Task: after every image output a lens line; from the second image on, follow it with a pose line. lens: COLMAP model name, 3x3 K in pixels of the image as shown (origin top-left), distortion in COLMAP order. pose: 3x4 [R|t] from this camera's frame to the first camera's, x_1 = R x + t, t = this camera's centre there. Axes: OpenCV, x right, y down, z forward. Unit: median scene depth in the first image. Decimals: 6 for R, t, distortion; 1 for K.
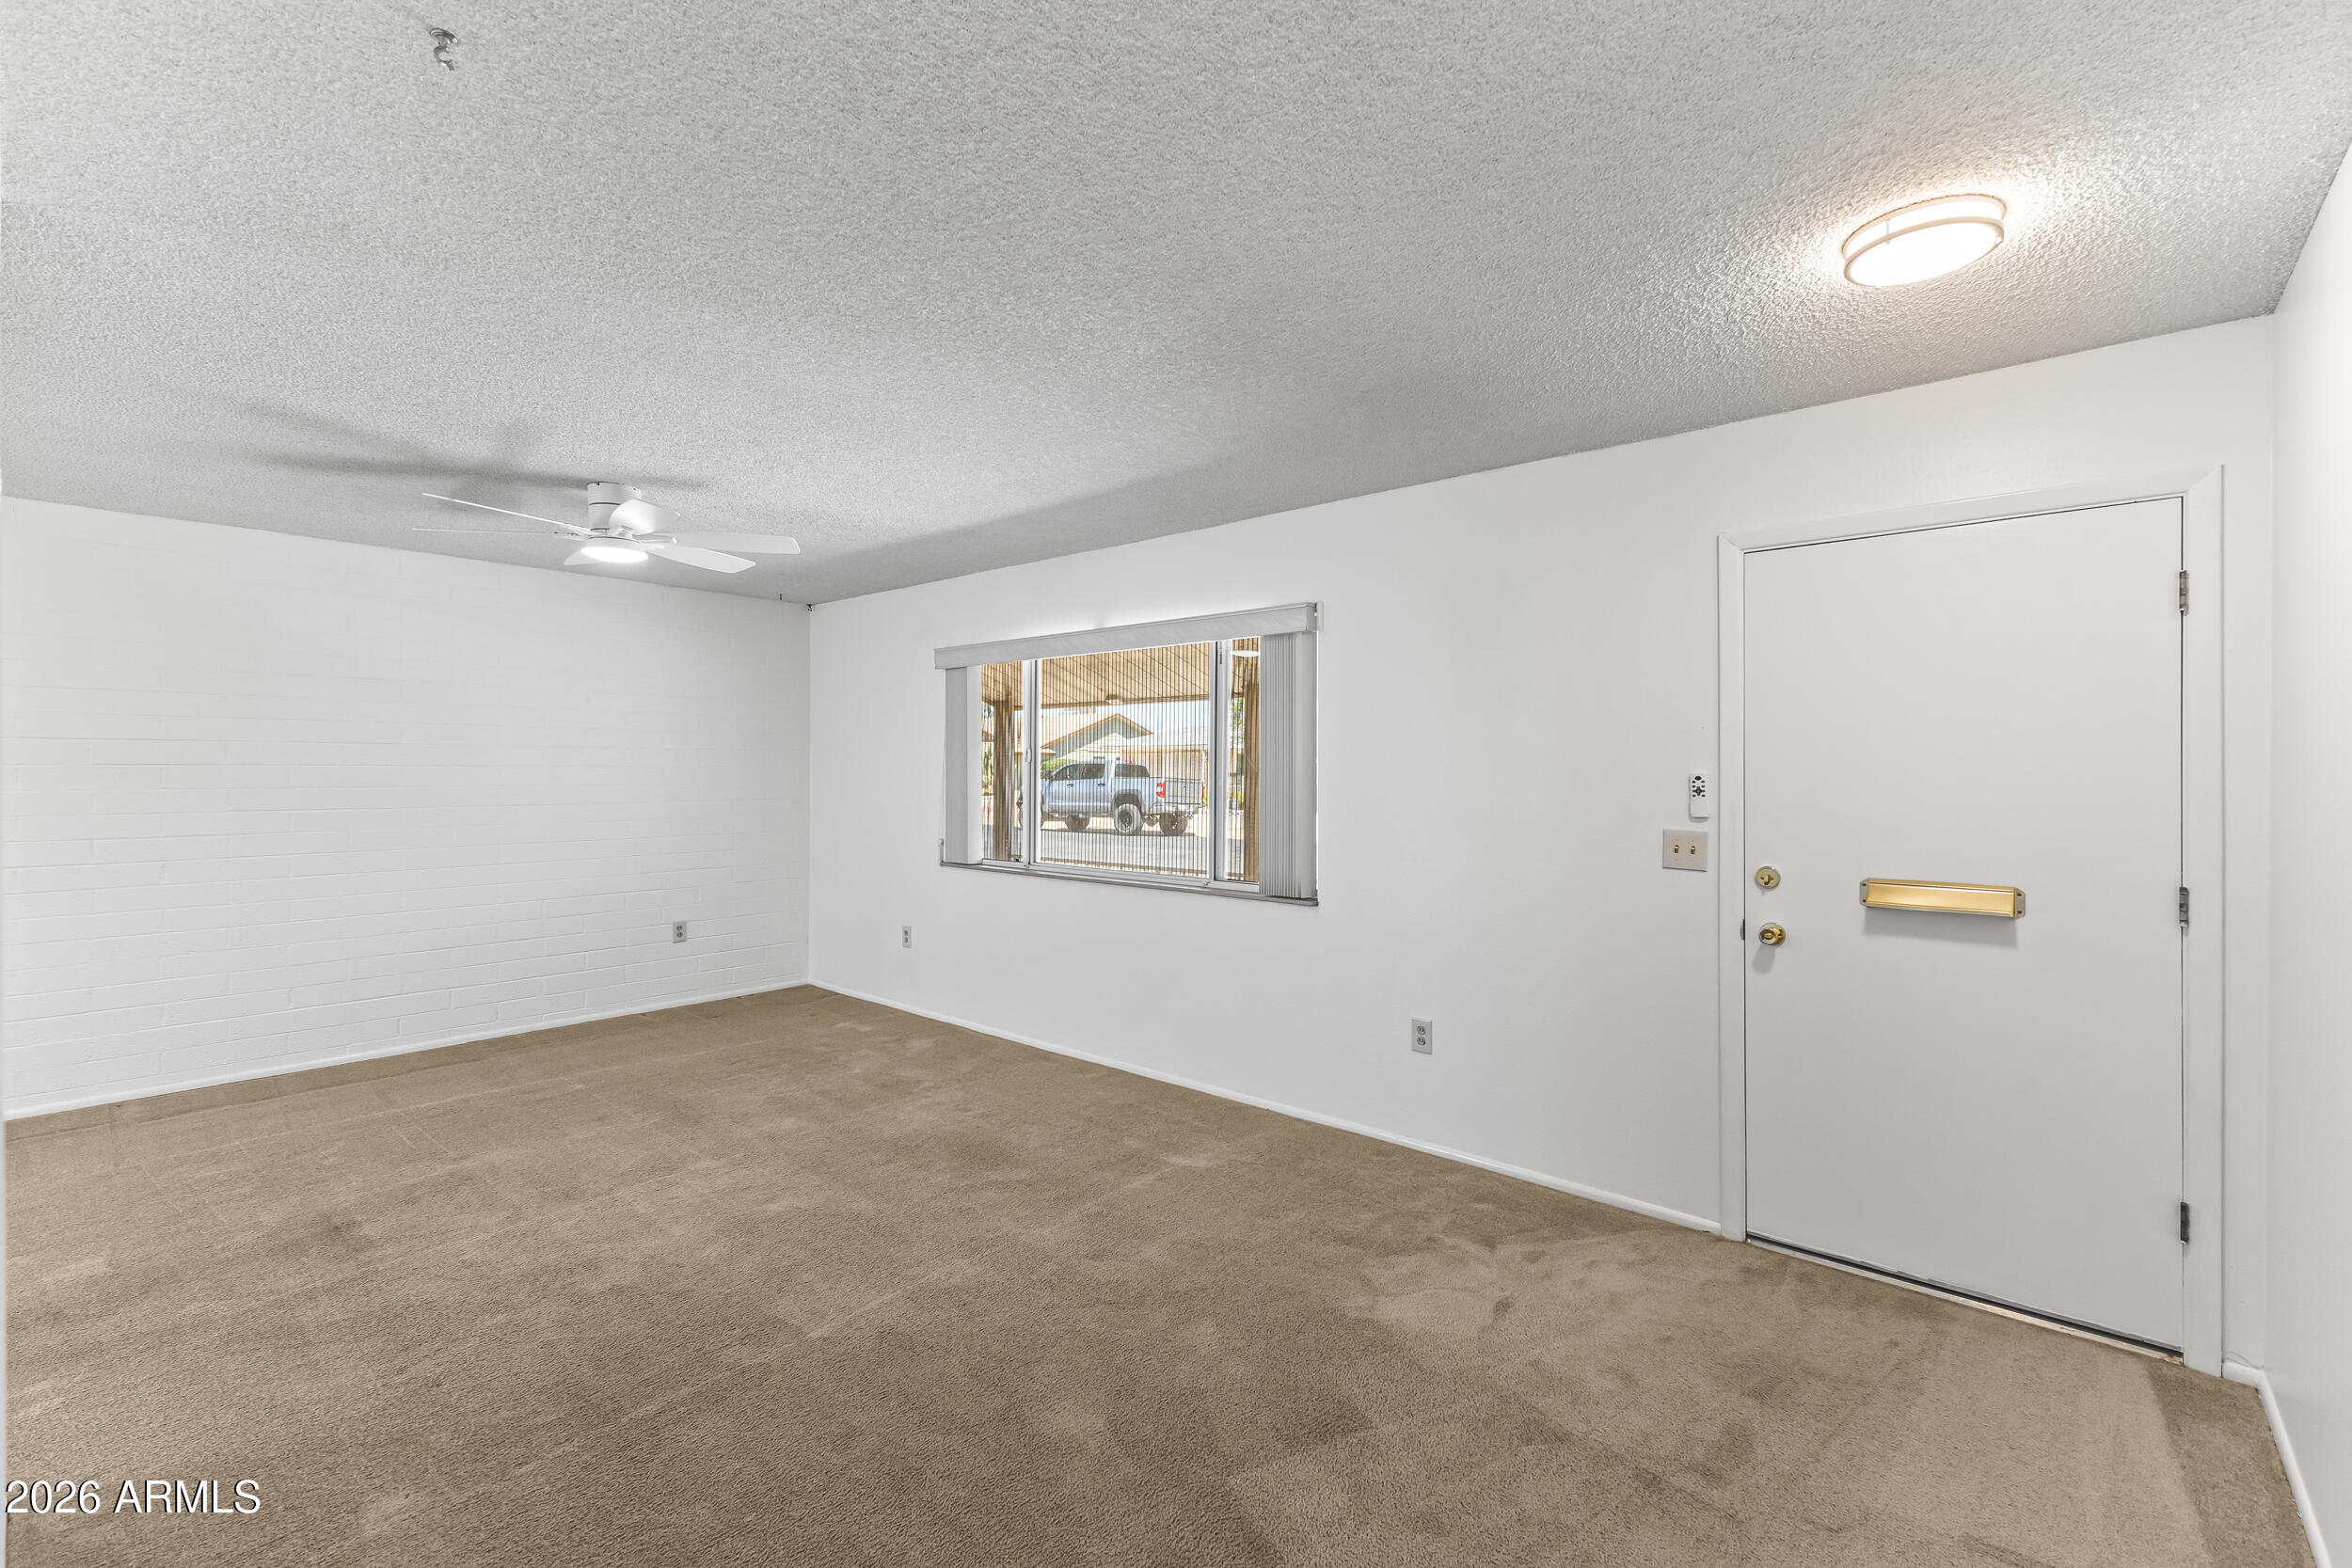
lens RADIAL K [[1015.7, 0, 1175.4], [0, 1015.7, 767.0], [0, 0, 1]] dist [0.006812, -0.000800]
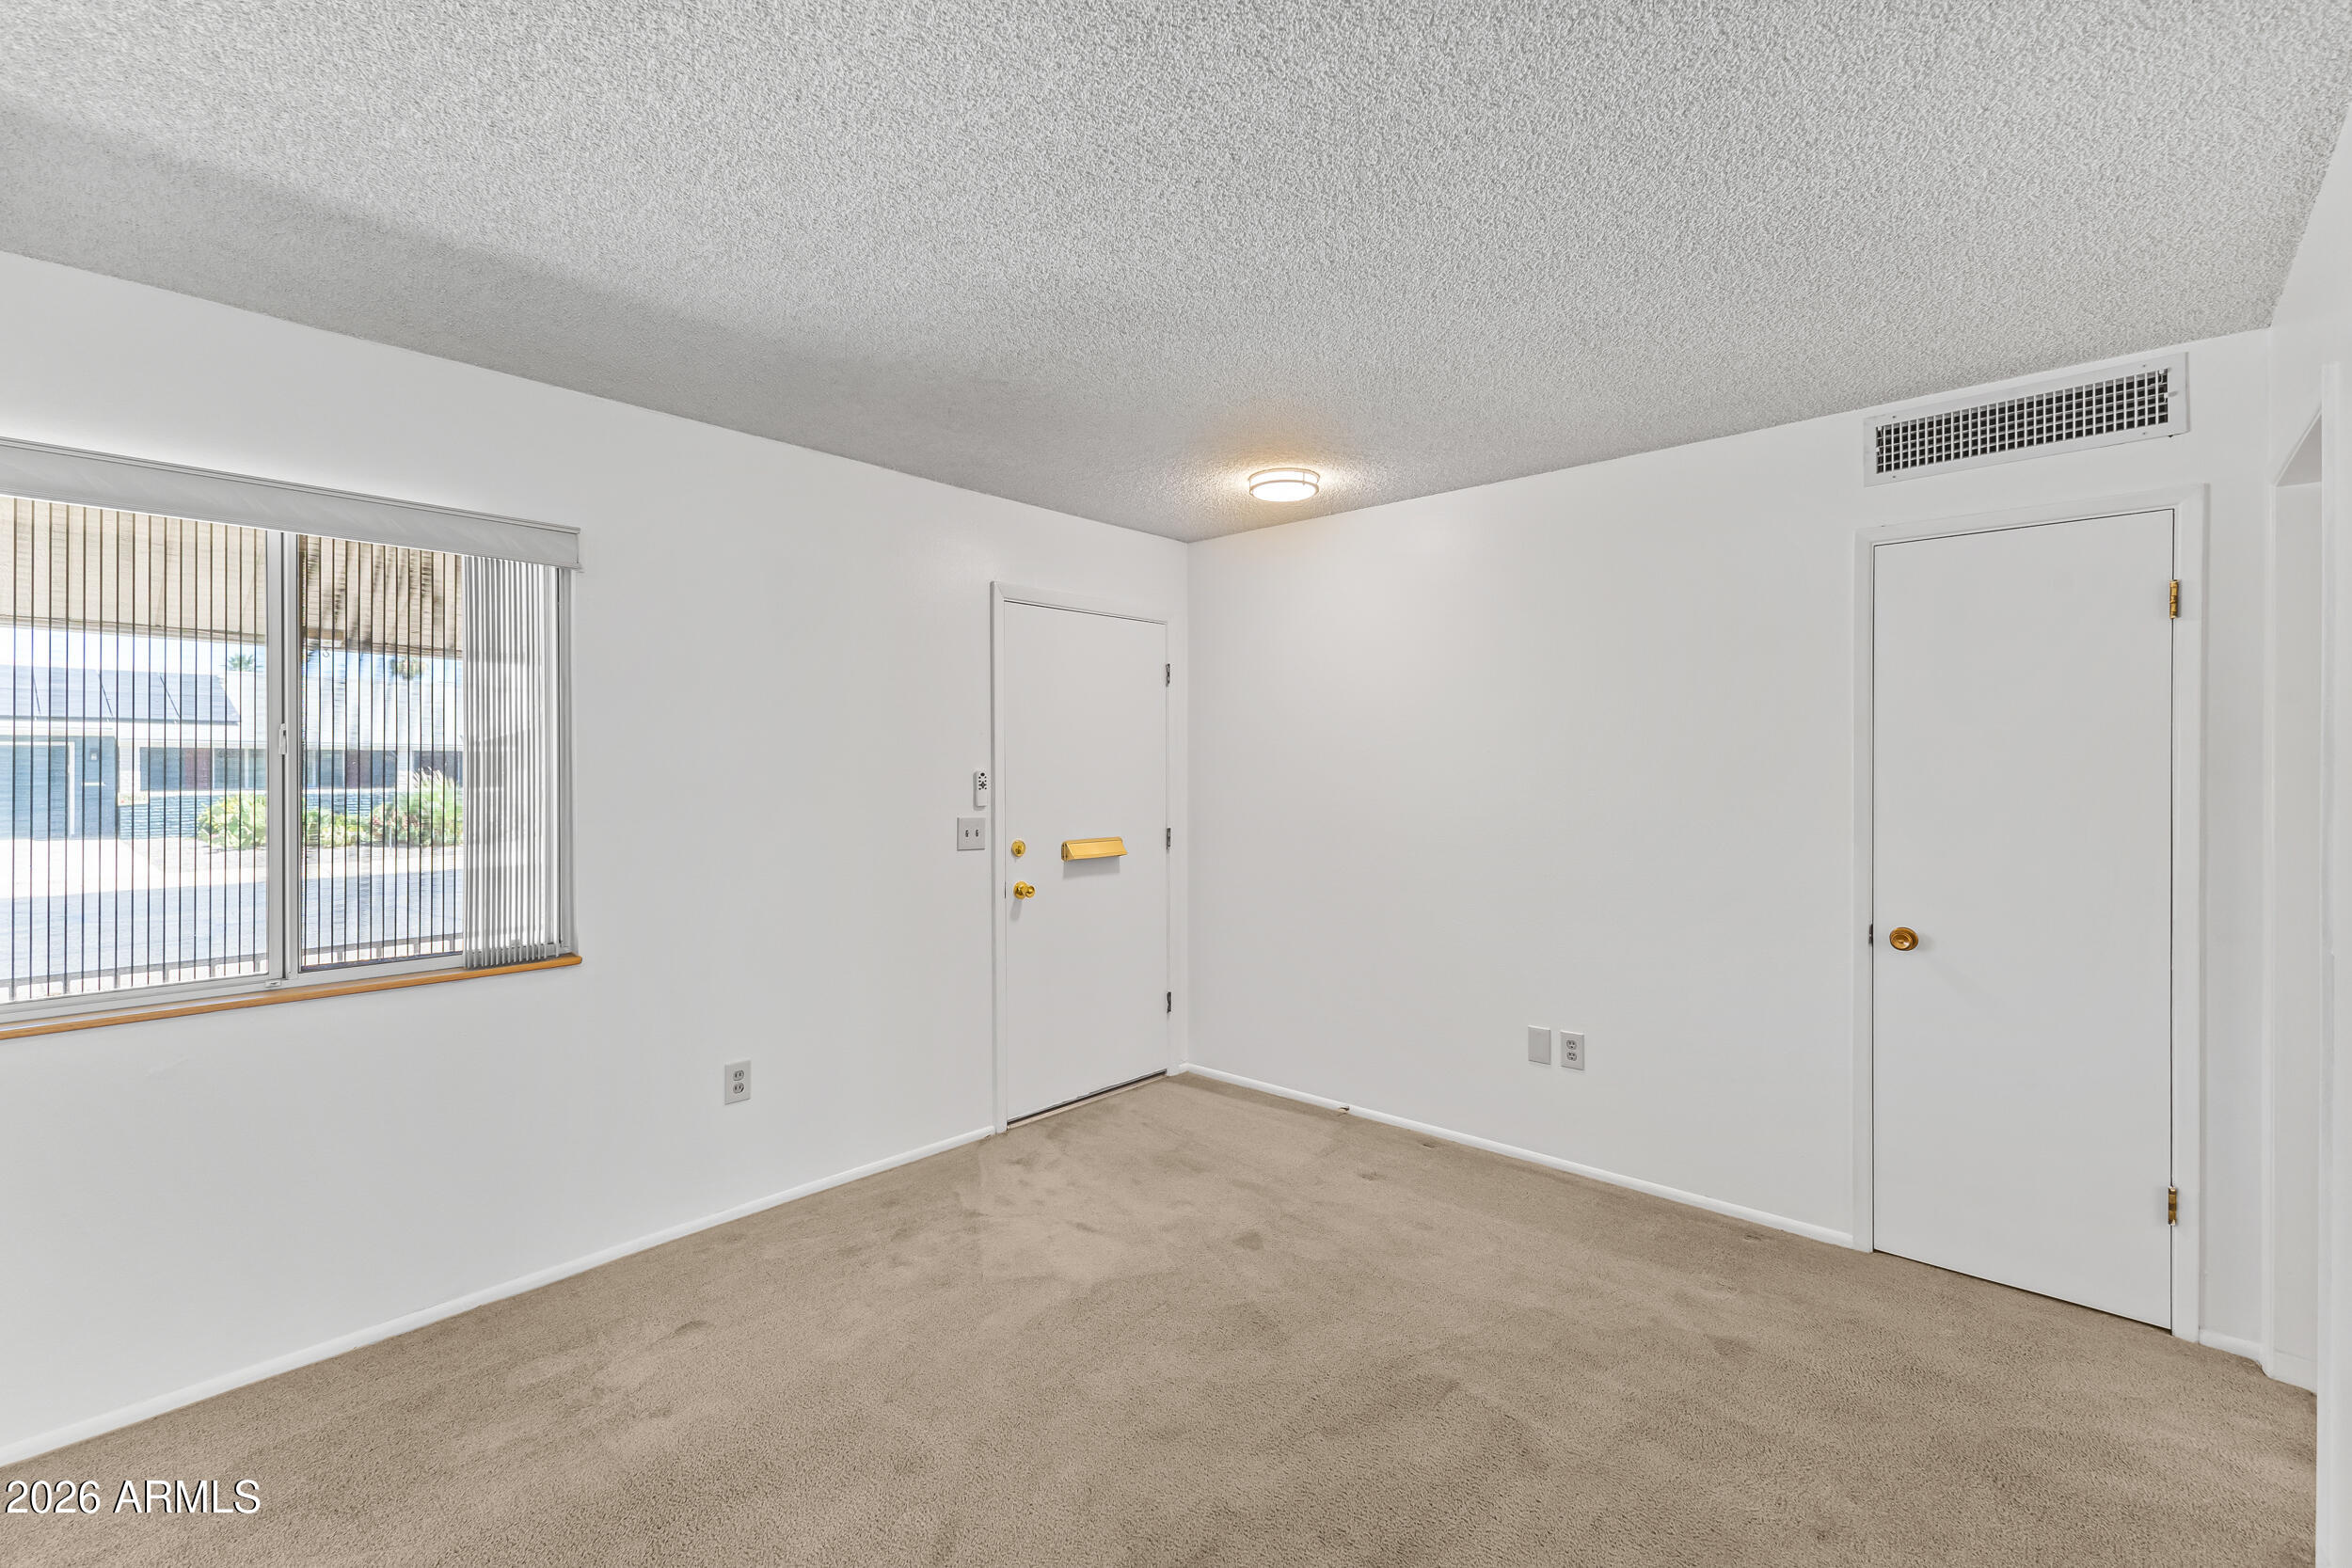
lens RADIAL K [[1015.7, 0, 1175.4], [0, 1015.7, 767.0], [0, 0, 1]] dist [0.006812, -0.000800]
pose [[0.010857, -0.001008, 0.999941, -0.722858], [-0.003558, 0.999993, 0.001047, -0.000352], [-0.999935, -0.003569, 0.010854, 0.753846]]
